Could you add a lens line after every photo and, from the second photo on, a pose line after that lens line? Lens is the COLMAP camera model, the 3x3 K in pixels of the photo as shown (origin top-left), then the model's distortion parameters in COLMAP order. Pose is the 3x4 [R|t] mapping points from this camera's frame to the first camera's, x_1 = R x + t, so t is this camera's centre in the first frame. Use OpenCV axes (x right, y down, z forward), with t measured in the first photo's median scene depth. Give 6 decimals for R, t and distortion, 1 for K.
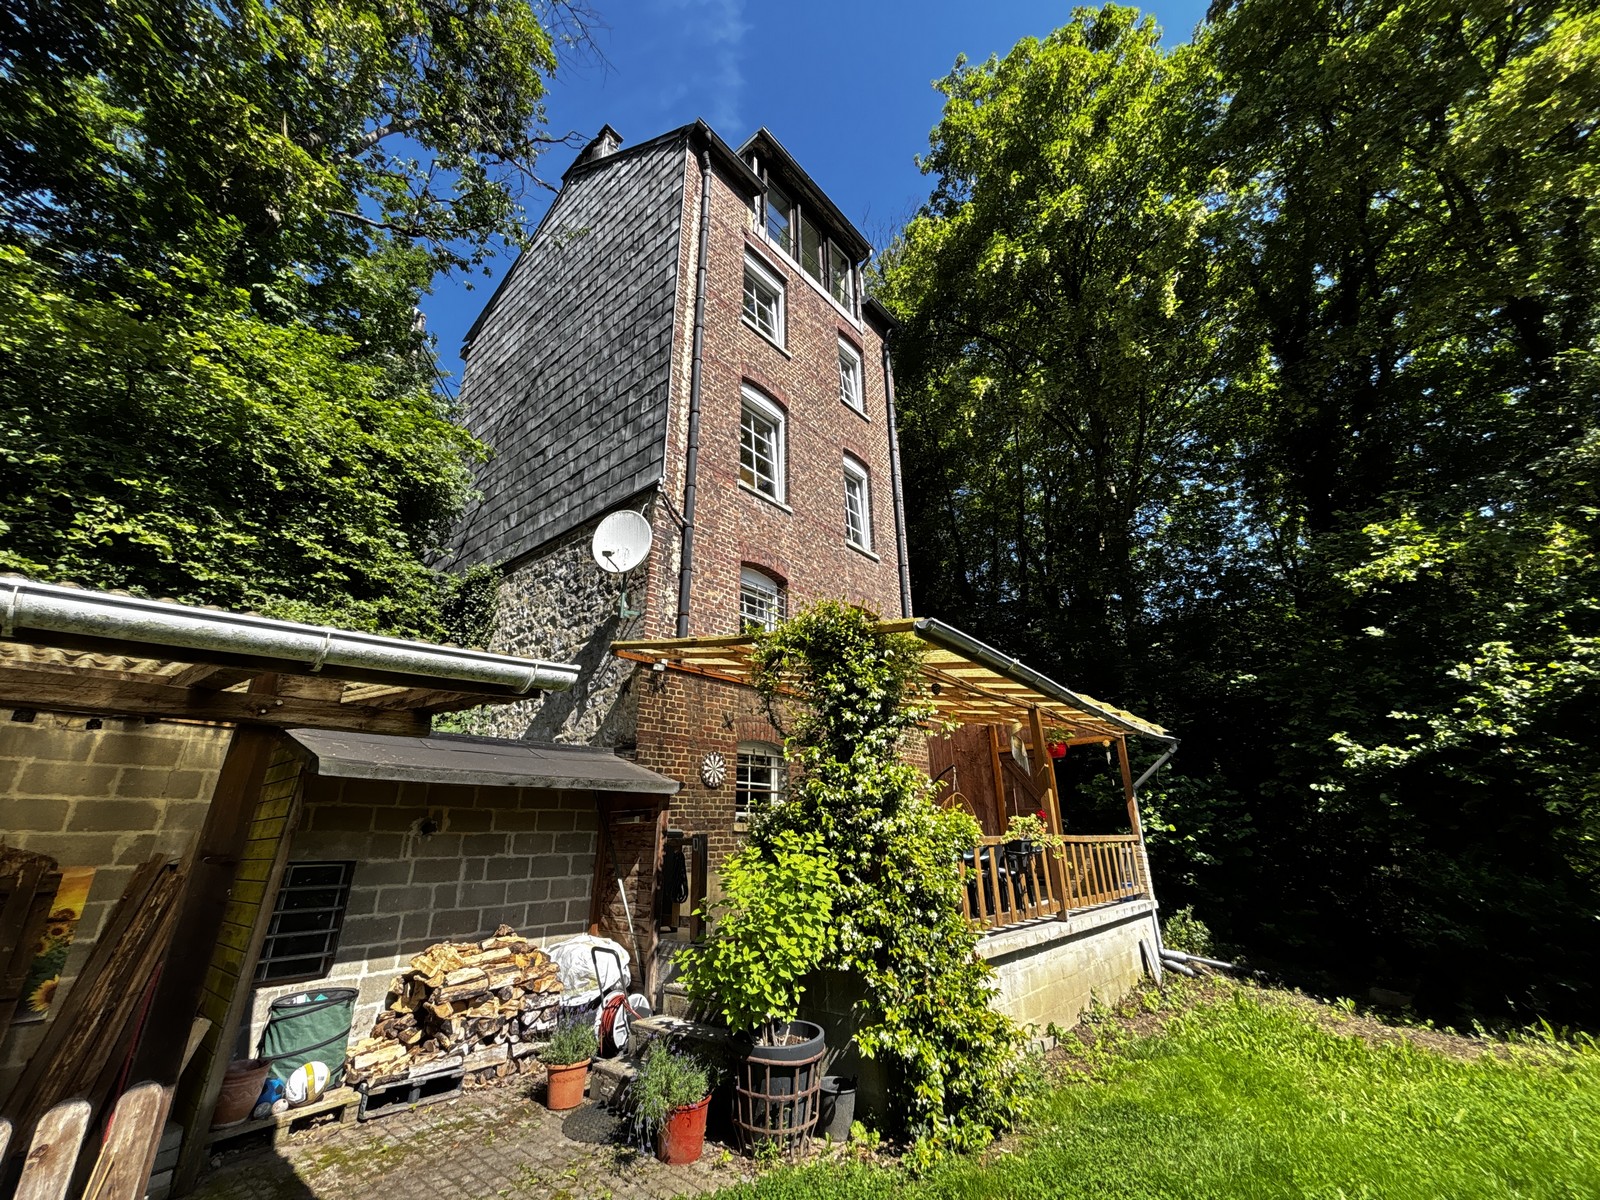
lens RADIAL K [[639.3, 0, 799.3], [0, 639.3, 591.9], [0, 0, 1]] dist [0.017899, -0.008848]
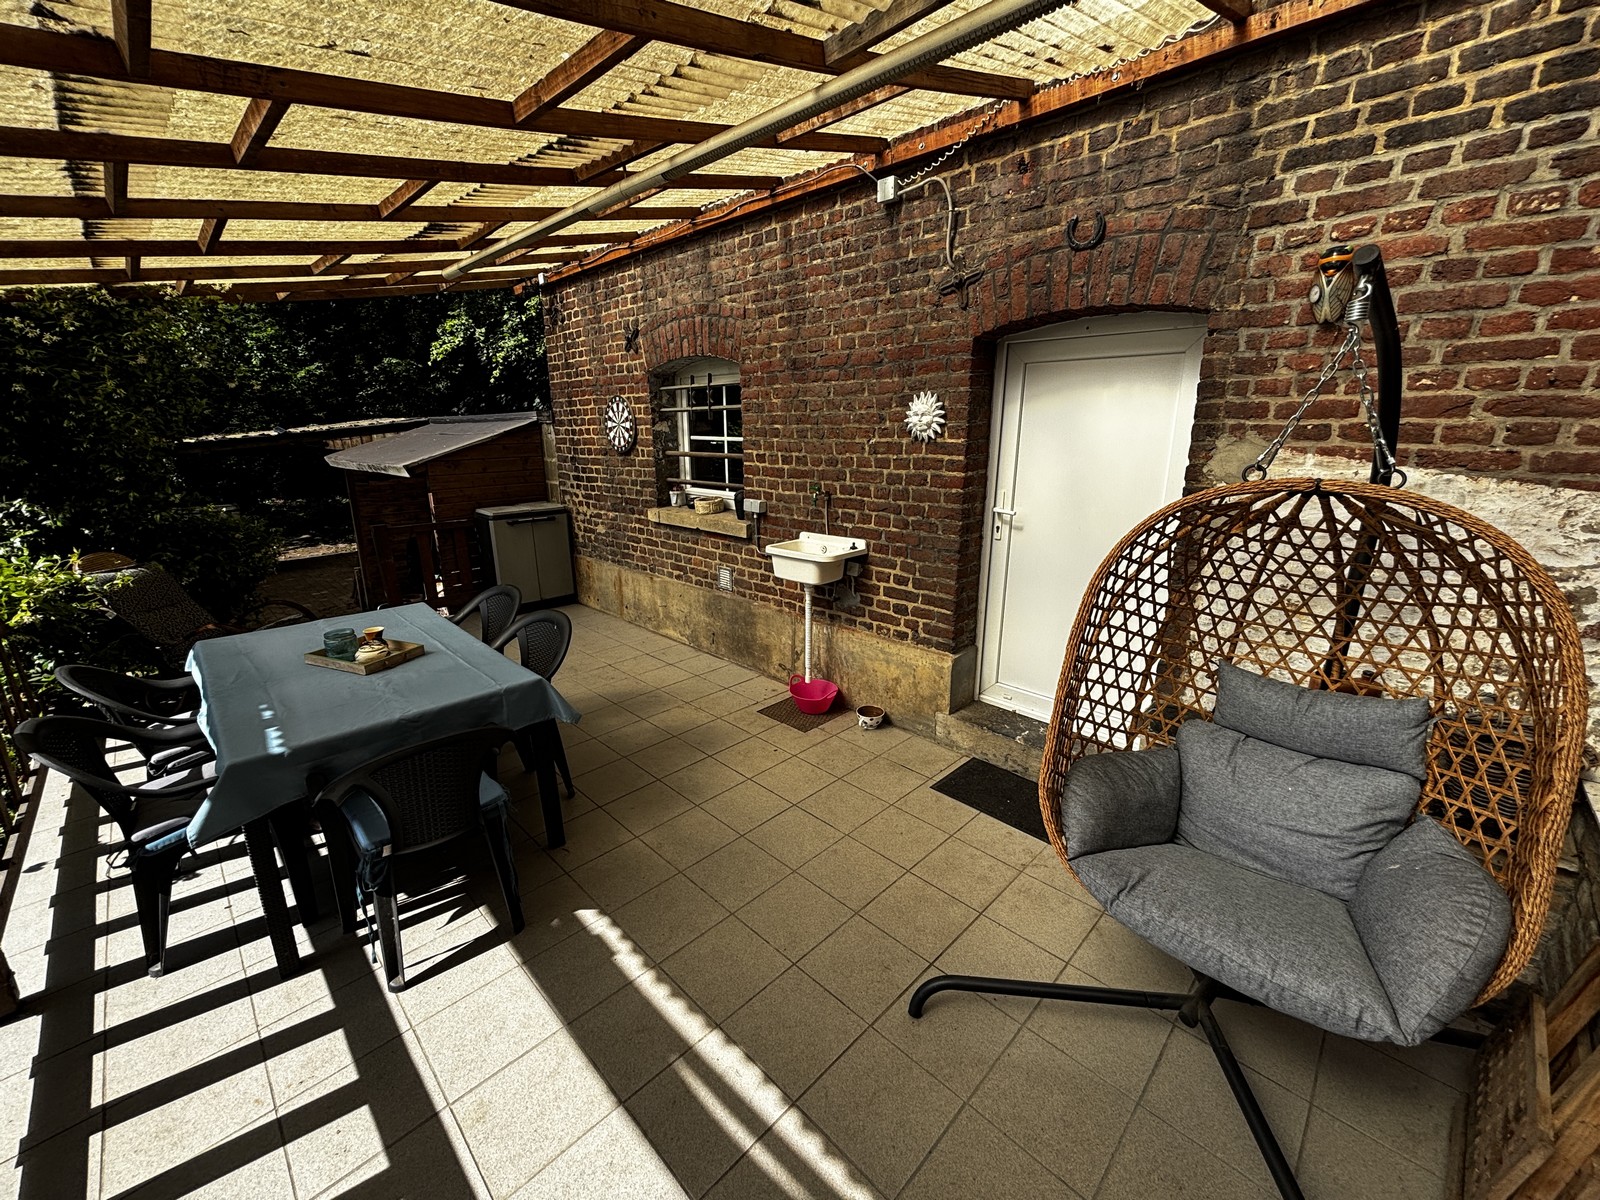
lens RADIAL K [[642.6, 0, 821.7], [0, 642.6, 608.5], [0, 0, 1]] dist [0.000798, 0.000187]
pose [[-0.036488, 0.284901, -0.957862, 0.501650], [0.361804, 0.897243, 0.253088, 0.337676], [0.931540, -0.337323, -0.135817, 1.163732]]
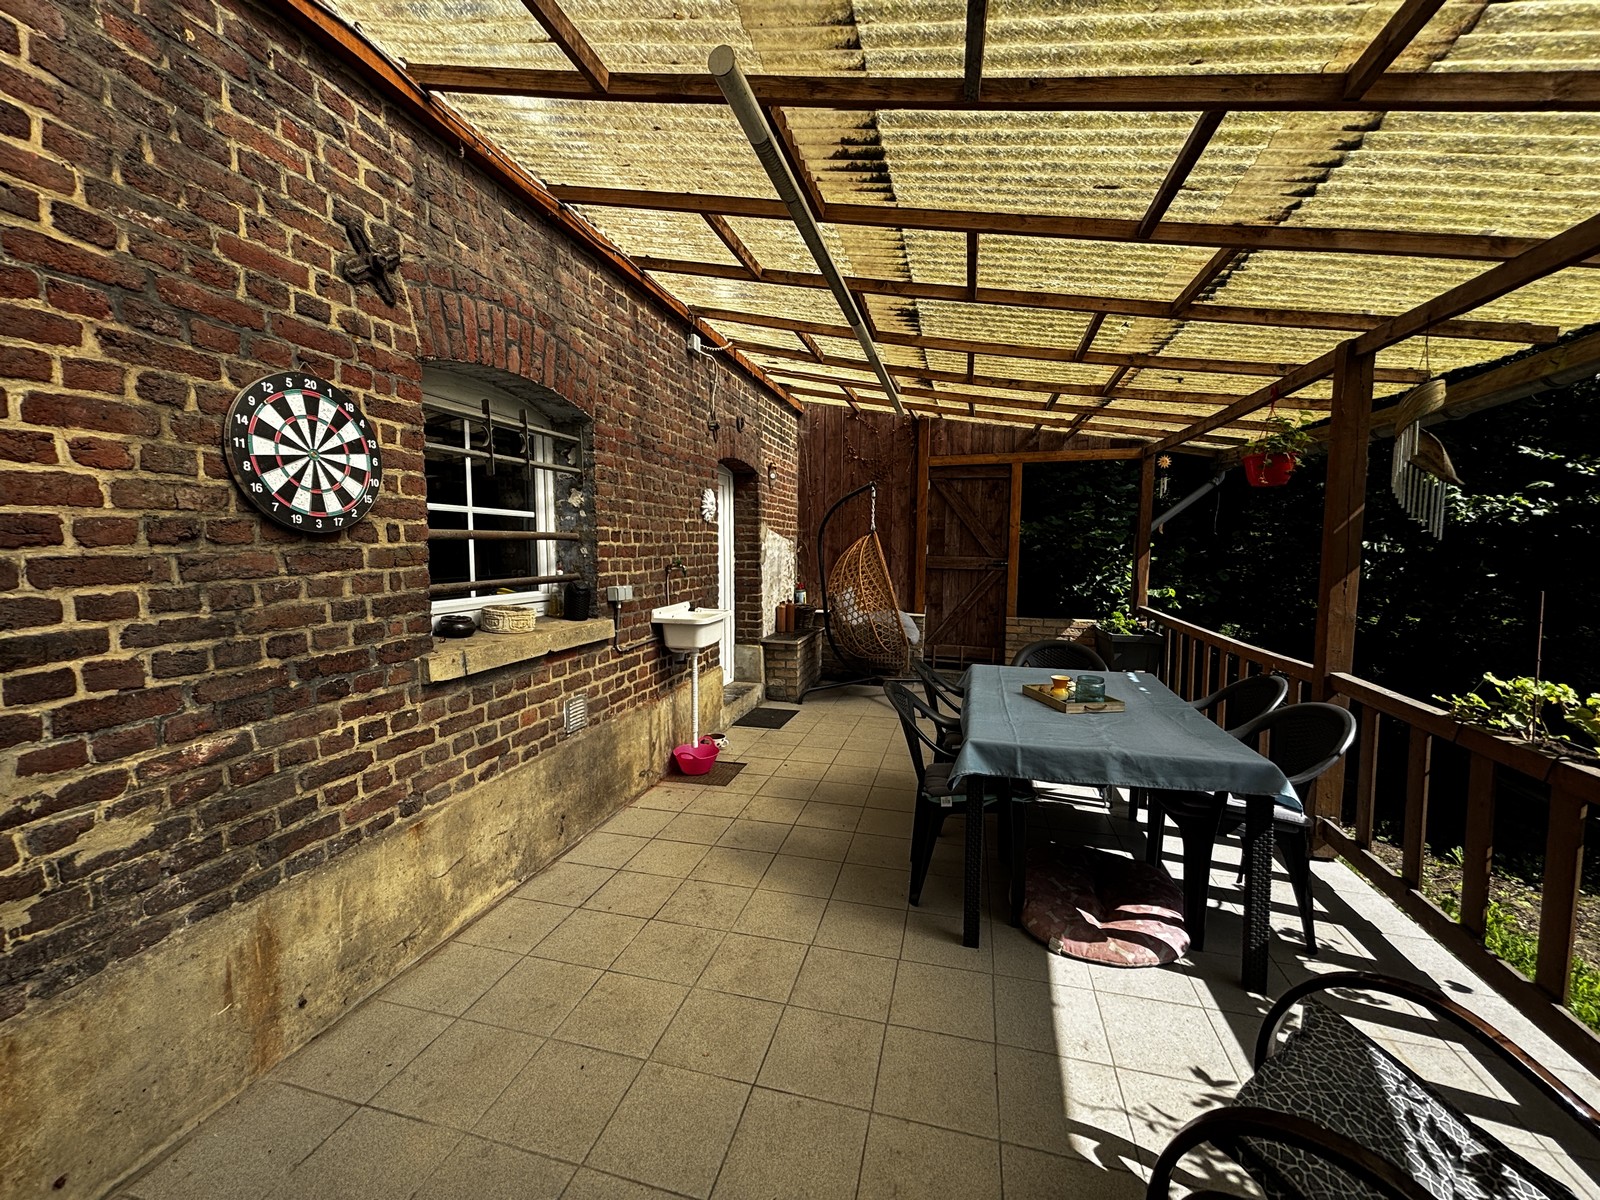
lens RADIAL K [[639.3, 0, 799.3], [0, 639.3, 591.9], [0, 0, 1]] dist [0.017899, -0.008848]
pose [[0.893421, -0.019200, 0.448810, -0.080185], [-0.175585, 0.904681, 0.388230, 0.194870], [-0.413484, -0.425658, 0.804889, 0.699576]]
